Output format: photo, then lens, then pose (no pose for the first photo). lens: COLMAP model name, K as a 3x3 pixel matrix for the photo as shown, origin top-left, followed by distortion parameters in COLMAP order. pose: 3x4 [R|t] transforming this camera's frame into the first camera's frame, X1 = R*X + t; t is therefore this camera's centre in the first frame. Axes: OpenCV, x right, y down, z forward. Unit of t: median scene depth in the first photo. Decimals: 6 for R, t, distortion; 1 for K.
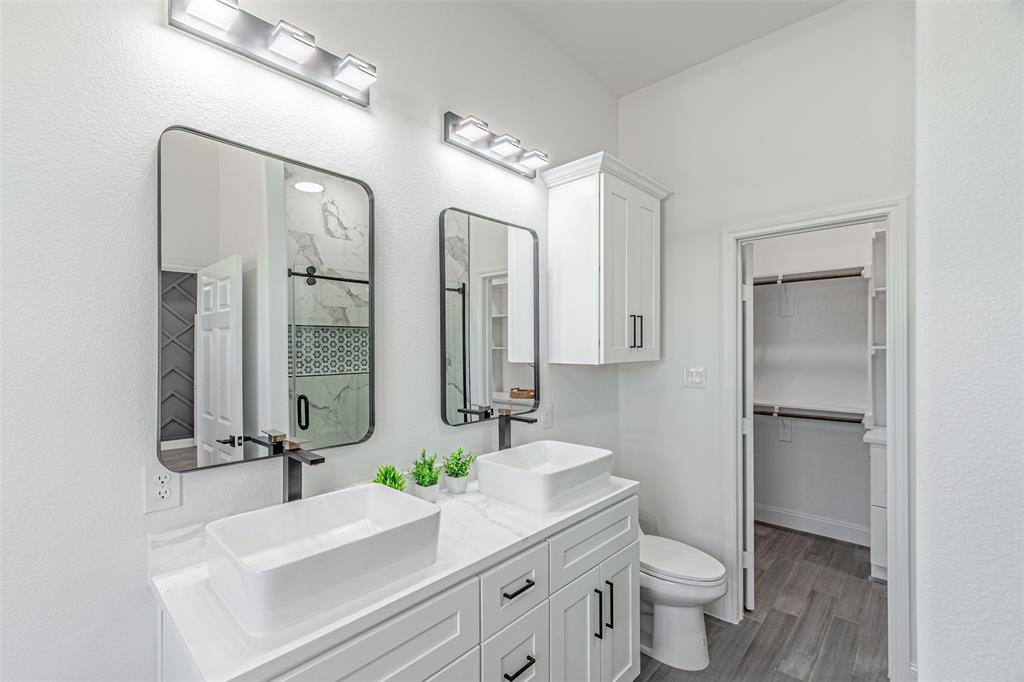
lens RADIAL K [[449.4, 0, 510.4], [0, 449.4, 344.6], [0, 0, 1]] dist [0.004375, 0.000080]
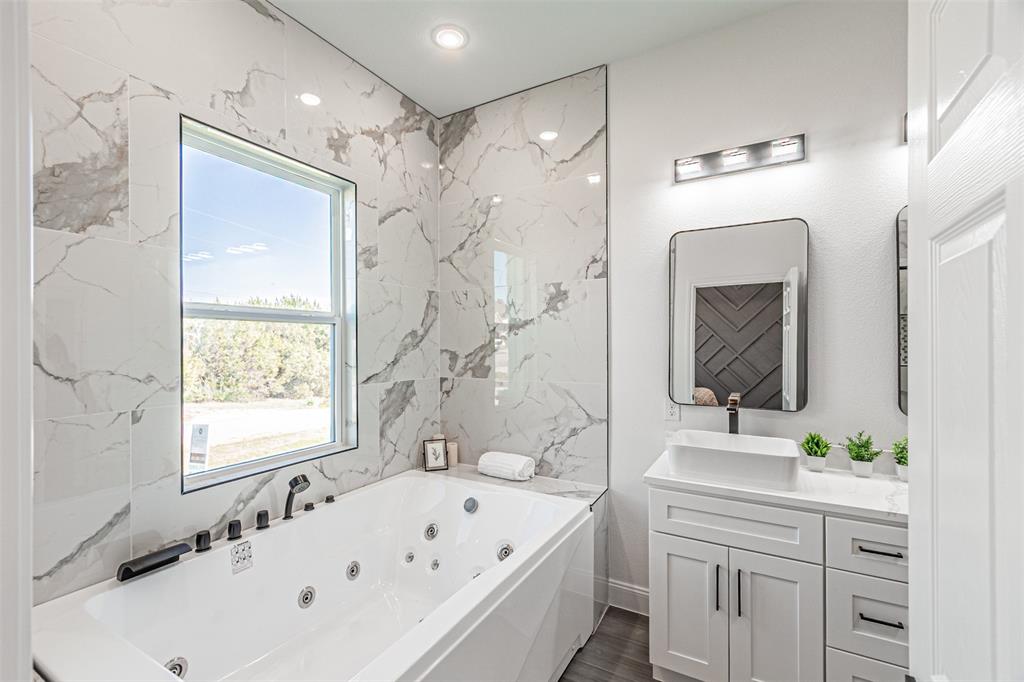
lens RADIAL K [[449.4, 0, 511.6], [0, 449.4, 344.6], [0, 0, 1]] dist [0.004375, 0.000080]
pose [[0.237666, -0.001061, -0.971346, 0.932873], [0.011066, 0.999937, 0.001615, 0.001679], [0.971284, -0.011132, 0.237663, -0.185559]]
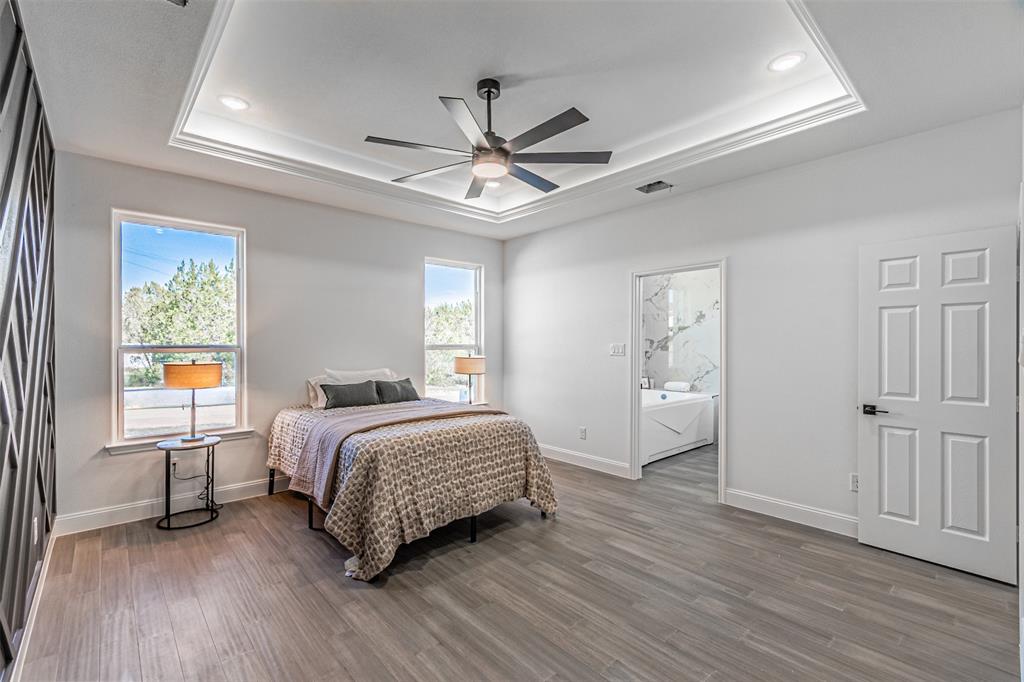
lens RADIAL K [[449.4, 0, 505.5], [0, 449.4, 343.3], [0, 0, 1]] dist [0.004375, 0.000080]
pose [[-0.091724, 0.000648, -0.995784, 4.136512], [0.003673, 0.999993, 0.000312, 0.073864], [0.995778, -0.003629, -0.091725, -1.183777]]
